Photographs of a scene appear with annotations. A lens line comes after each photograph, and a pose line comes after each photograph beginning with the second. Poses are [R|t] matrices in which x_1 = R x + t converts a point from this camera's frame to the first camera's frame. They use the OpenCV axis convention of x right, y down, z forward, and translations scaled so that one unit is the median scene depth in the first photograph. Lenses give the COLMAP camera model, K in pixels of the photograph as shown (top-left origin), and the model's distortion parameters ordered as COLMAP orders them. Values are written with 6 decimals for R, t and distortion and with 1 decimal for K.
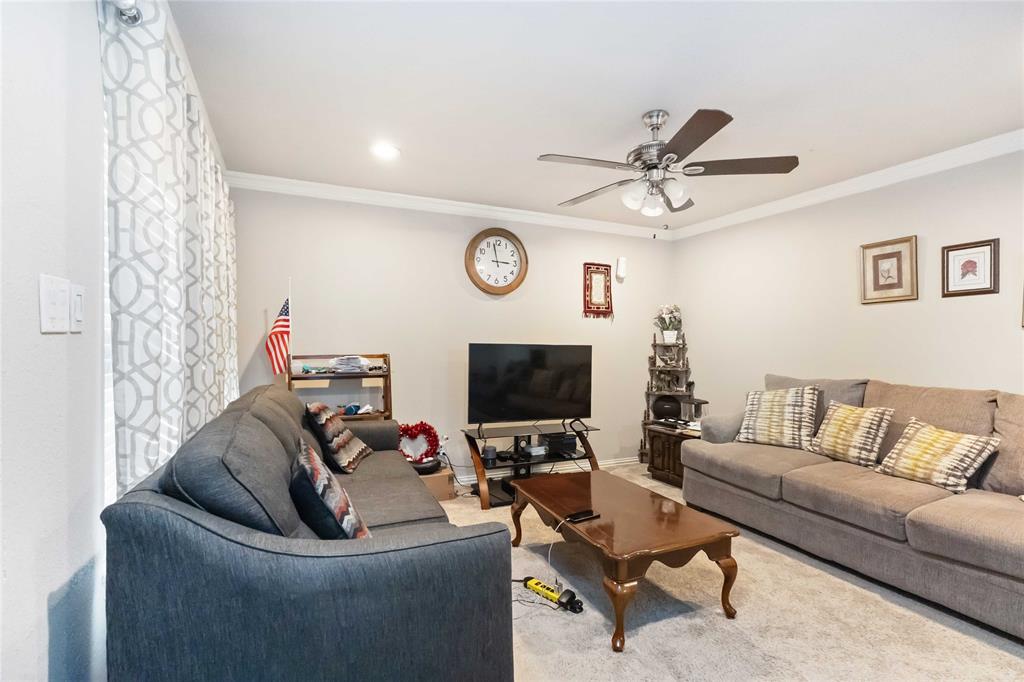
lens RADIAL K [[469.8, 0, 514.4], [0, 469.8, 357.5], [0, 0, 1]] dist [-0.009777, 0.007072]
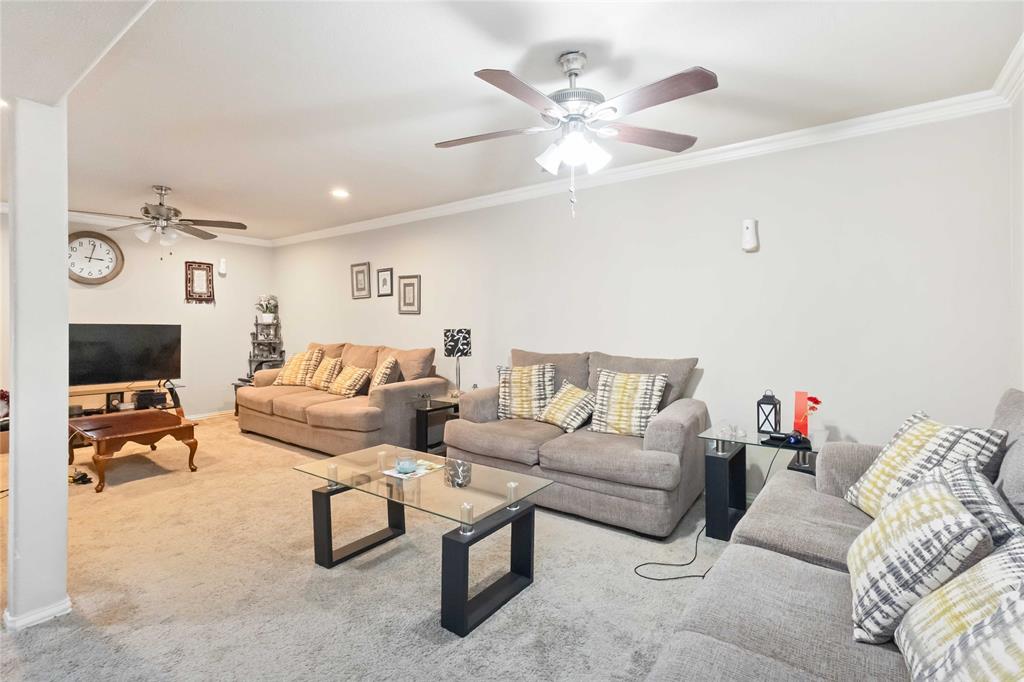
lens RADIAL K [[482.6, 0, 505.4], [0, 482.6, 325.2], [0, 0, 1]] dist [-0.000316, 0.010009]
pose [[0.887443, -0.007423, 0.460858, 0.342263], [0.019576, 0.999575, -0.021596, 0.023326], [-0.460502, 0.028187, 0.887211, -0.640294]]
